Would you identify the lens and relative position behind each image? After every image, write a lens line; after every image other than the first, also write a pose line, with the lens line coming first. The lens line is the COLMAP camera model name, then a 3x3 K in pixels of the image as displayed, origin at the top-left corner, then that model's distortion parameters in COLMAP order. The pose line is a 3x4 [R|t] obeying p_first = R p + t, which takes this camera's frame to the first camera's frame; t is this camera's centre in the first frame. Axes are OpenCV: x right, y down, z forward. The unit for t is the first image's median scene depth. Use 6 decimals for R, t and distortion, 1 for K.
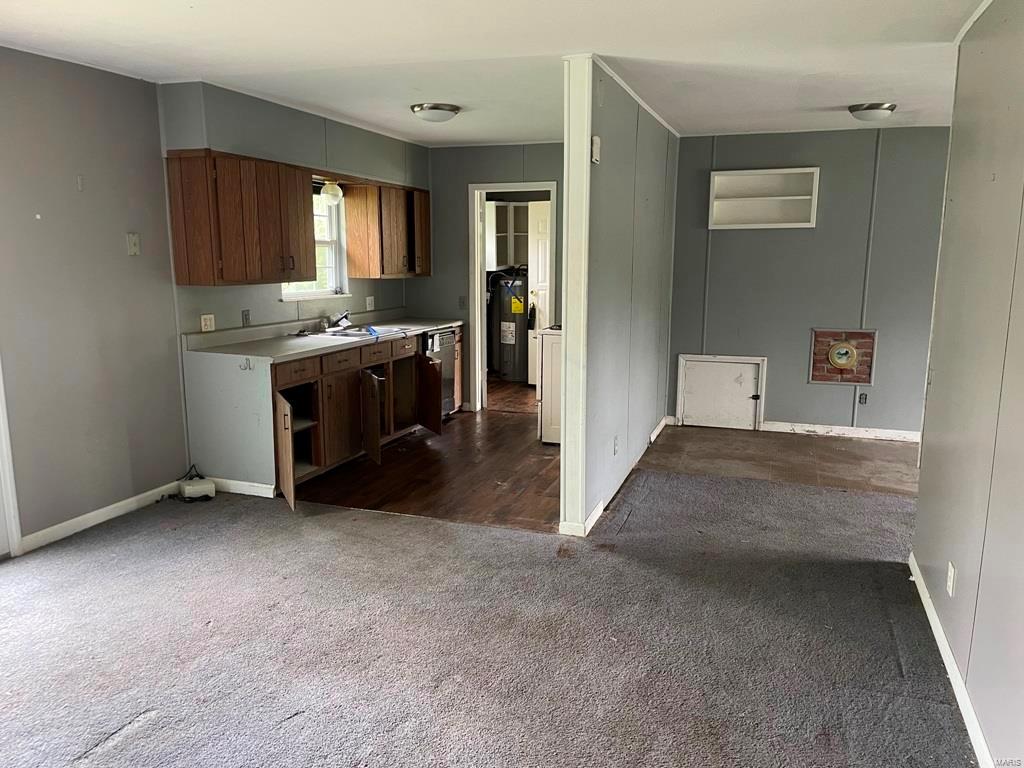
lens RADIAL K [[773.3, 0, 519.2], [0, 773.3, 390.5], [0, 0, 1]] dist [0.075485, -0.088773]
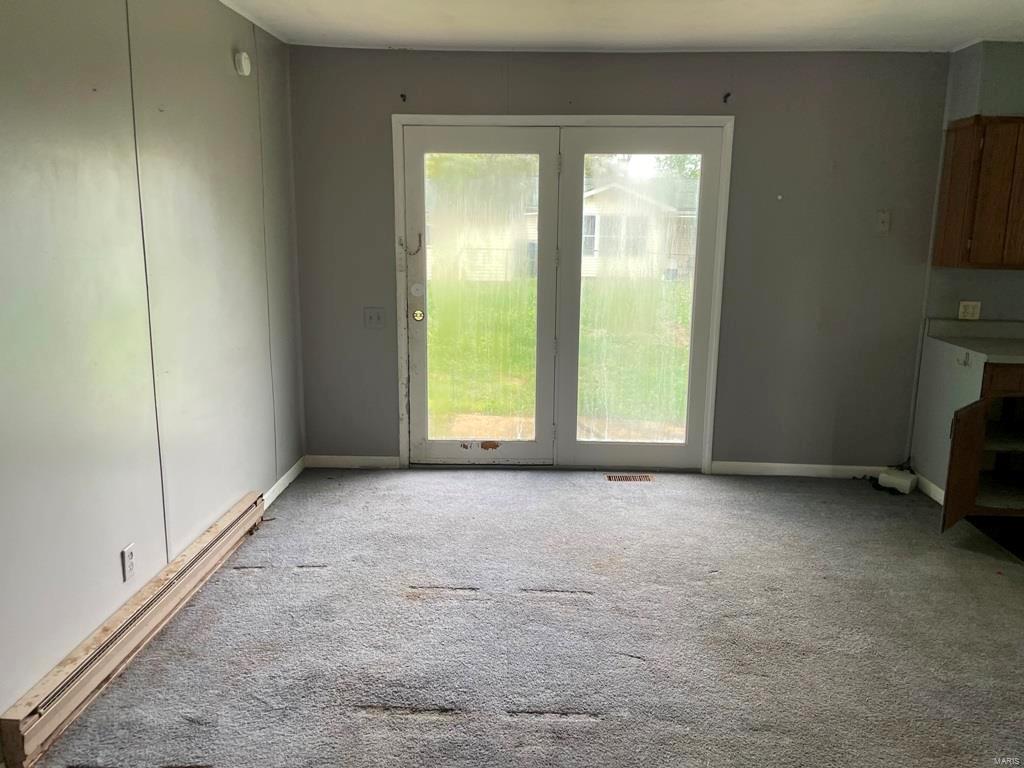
lens RADIAL K [[773.3, 0, 520.3], [0, 773.3, 374.9], [0, 0, 1]] dist [0.075485, -0.088773]
pose [[0.304077, 0.181282, -0.935240, 0.338029], [-0.188195, 0.973811, 0.127570, -0.036463], [0.933874, 0.137216, 0.330230, 0.261403]]
